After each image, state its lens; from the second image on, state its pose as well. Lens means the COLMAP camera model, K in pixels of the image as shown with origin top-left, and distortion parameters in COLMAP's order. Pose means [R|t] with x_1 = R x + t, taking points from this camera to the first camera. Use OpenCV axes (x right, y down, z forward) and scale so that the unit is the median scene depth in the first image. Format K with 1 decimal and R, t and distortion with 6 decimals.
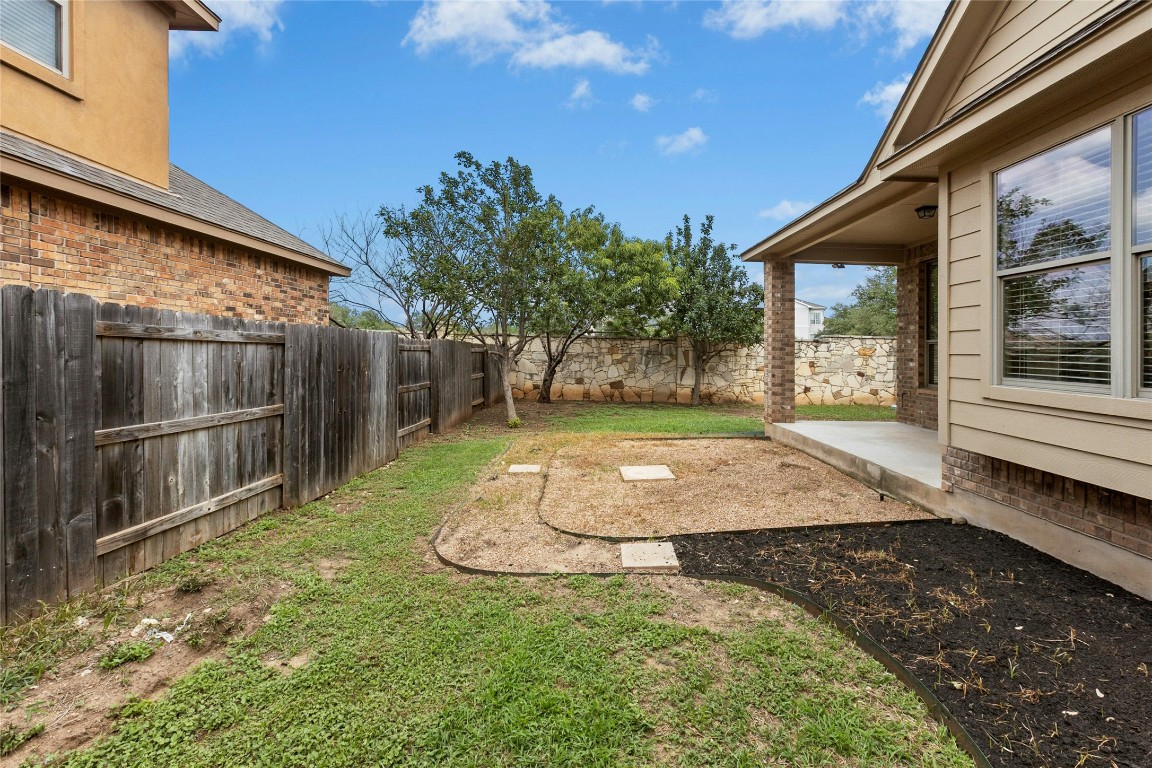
lens RADIAL K [[539.6, 0, 579.1], [0, 539.6, 351.5], [0, 0, 1]] dist [0.000382, 0.000010]
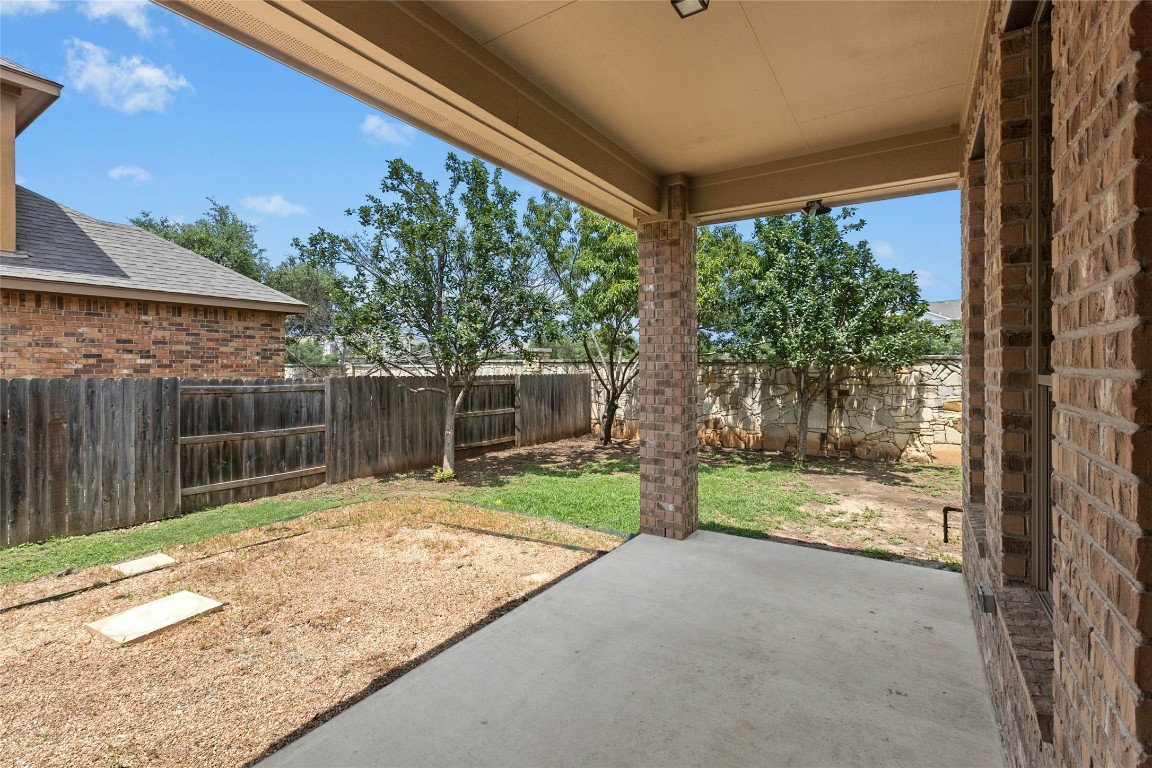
lens RADIAL K [[521.3, 0, 577.8], [0, 521.3, 371.8], [0, 0, 1]] dist [-0.001616, -0.000416]
pose [[0.843663, -0.016622, -0.536615, 0.579349], [0.017303, 0.999843, -0.003766, -0.023182], [0.536594, -0.006108, 0.843819, 0.541669]]
